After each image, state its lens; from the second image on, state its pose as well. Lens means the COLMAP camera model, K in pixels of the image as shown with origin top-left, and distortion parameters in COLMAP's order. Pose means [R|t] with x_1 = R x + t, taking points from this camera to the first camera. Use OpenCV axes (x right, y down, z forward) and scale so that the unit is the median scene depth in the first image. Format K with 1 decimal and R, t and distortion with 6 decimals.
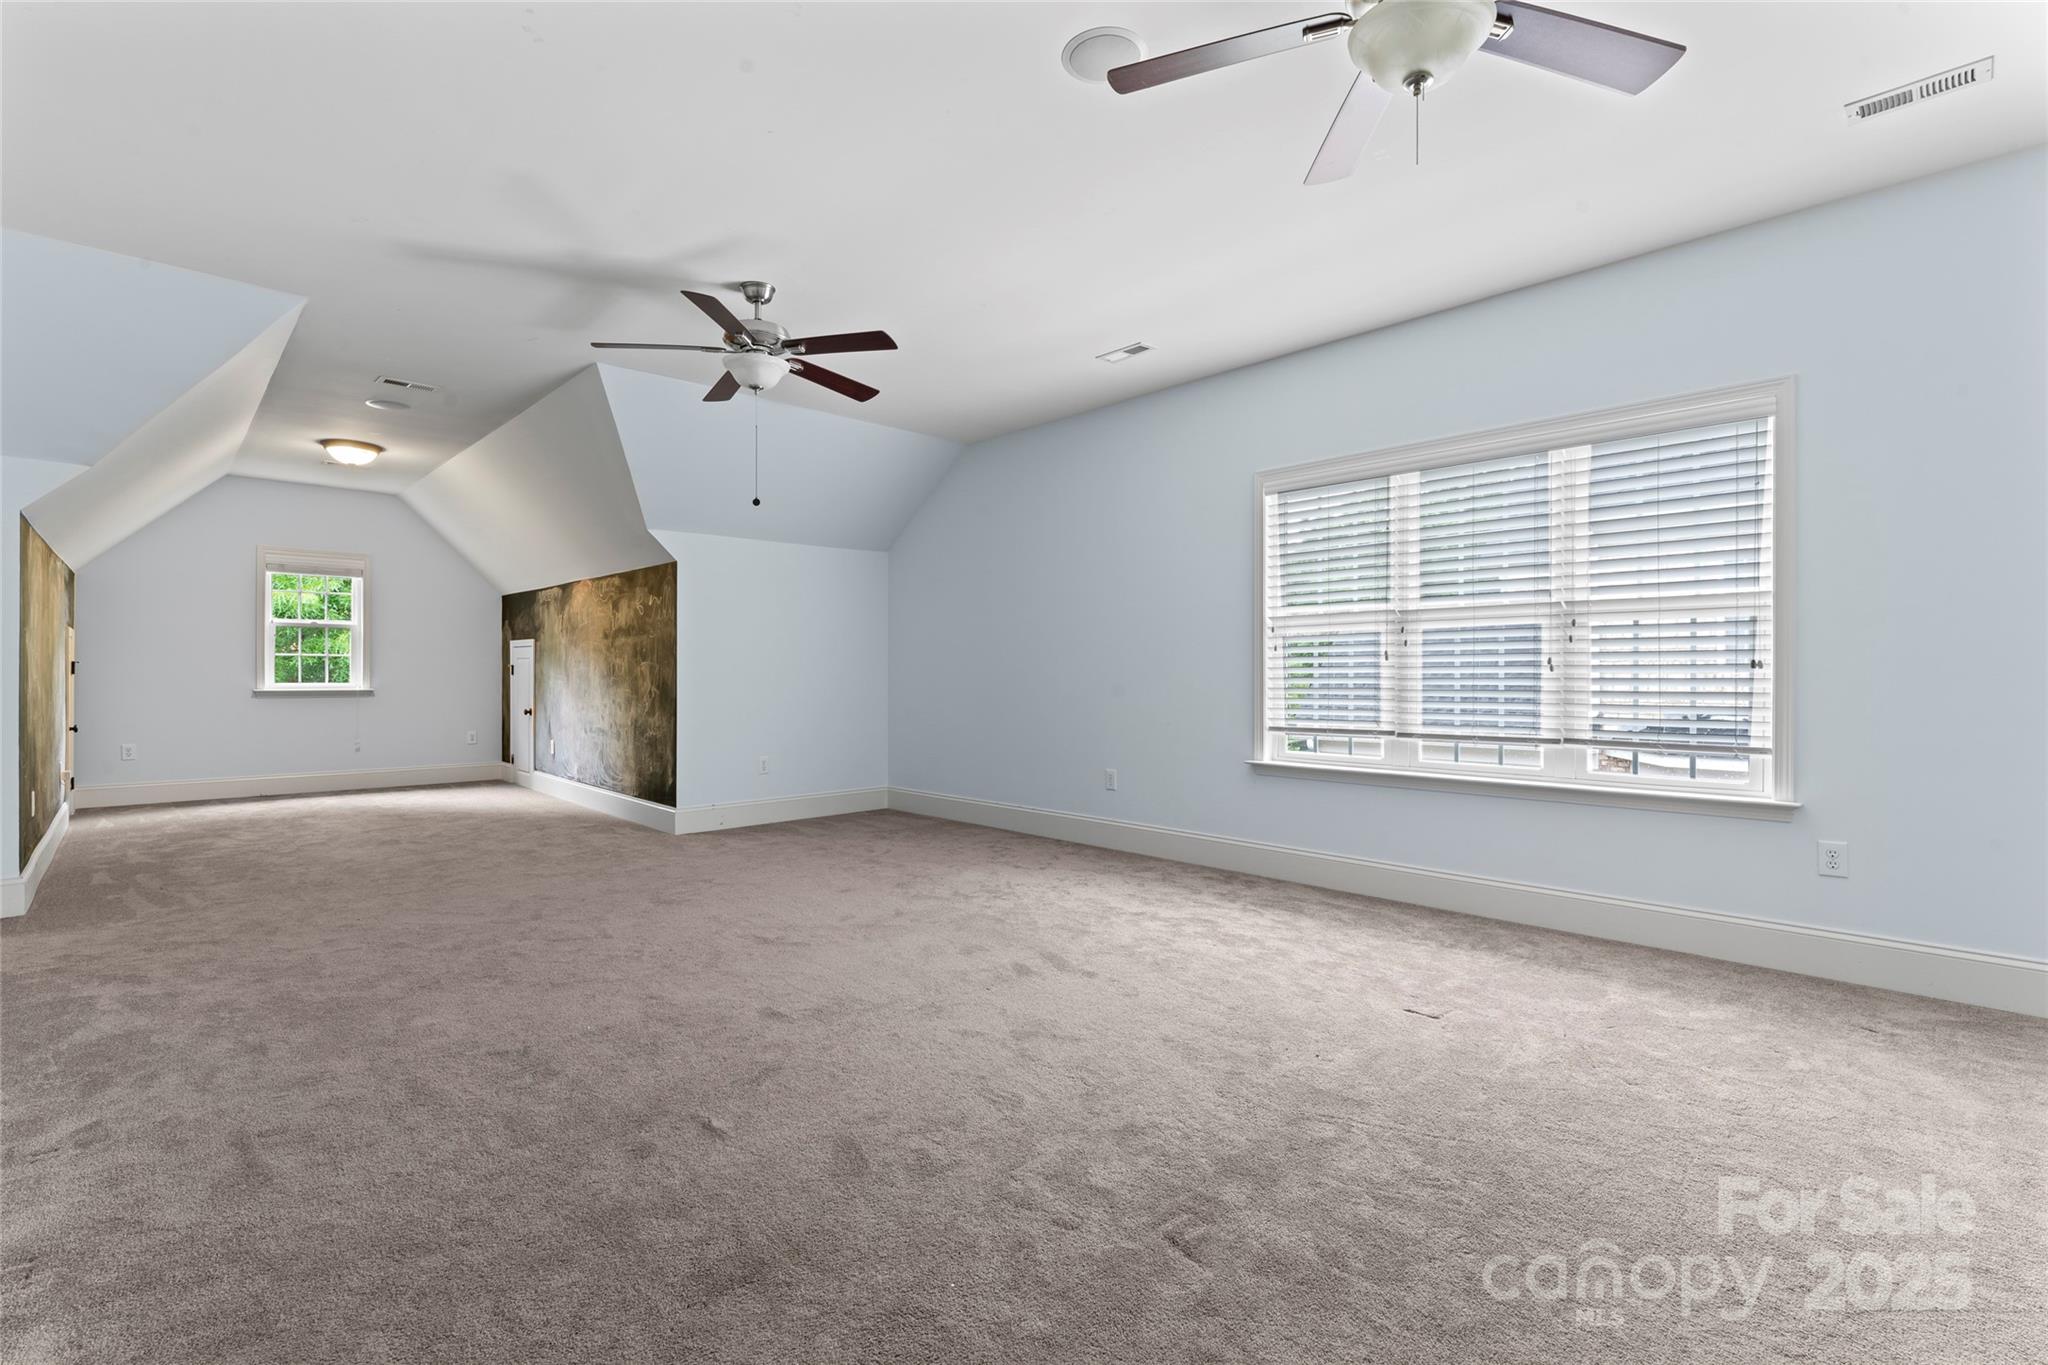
lens RADIAL K [[922.1, 0, 1039.6], [0, 922.1, 677.4], [0, 0, 1]] dist [-0.012561, 0.000374]
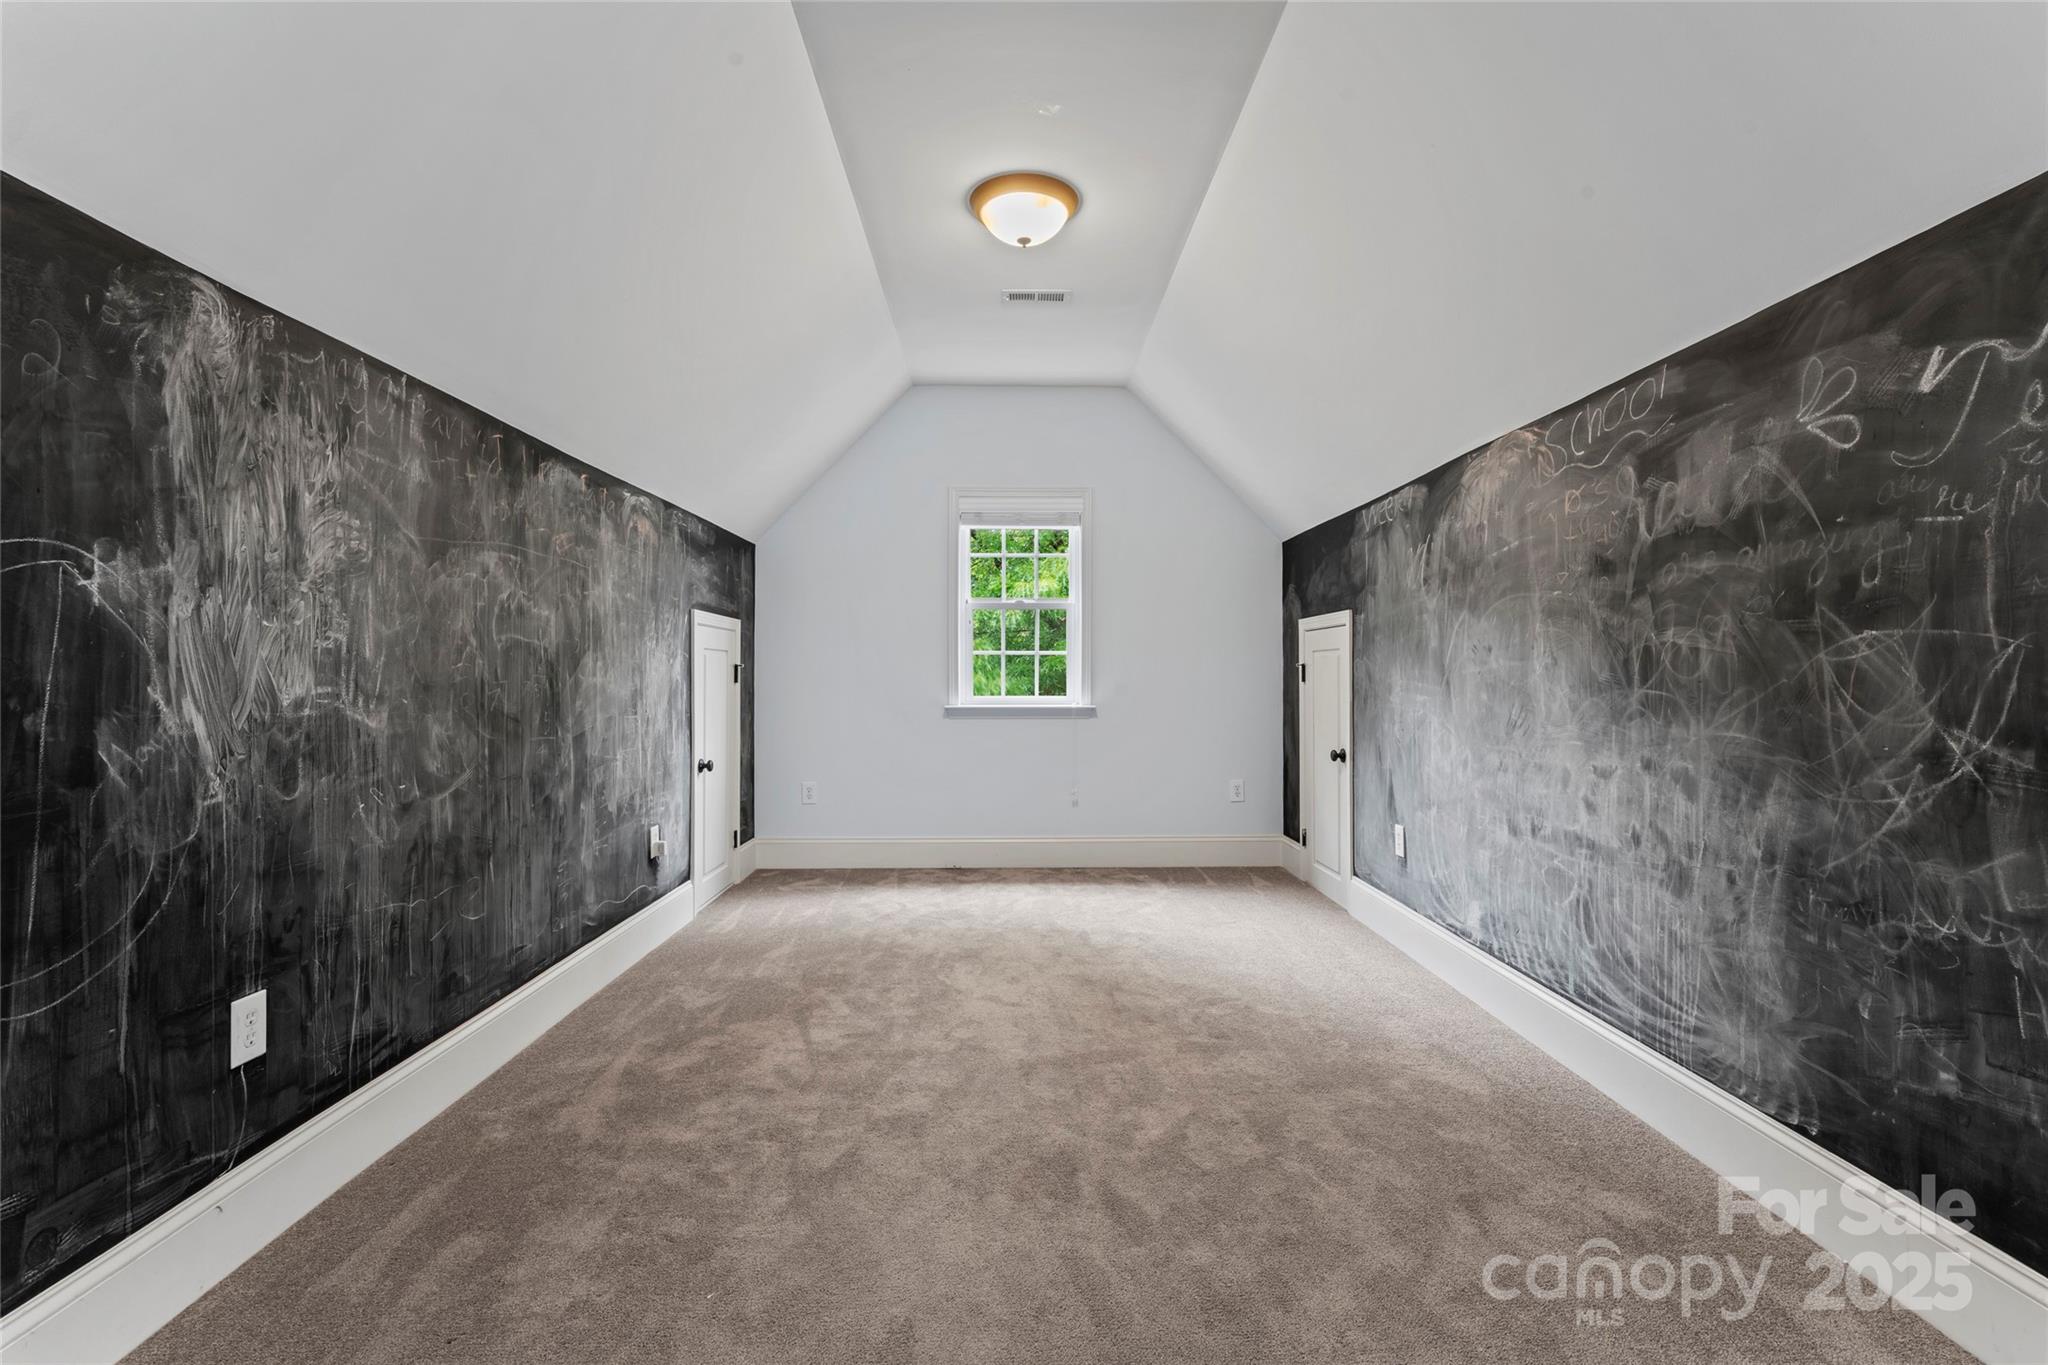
lens RADIAL K [[922.1, 0, 1025.1], [0, 922.1, 678.0], [0, 0, 1]] dist [-0.012561, 0.000374]
pose [[0.724951, -0.006762, -0.688768, -0.358224], [0.002769, 0.999972, -0.006903, -0.002208], [0.688795, 0.003097, 0.724949, 0.553113]]
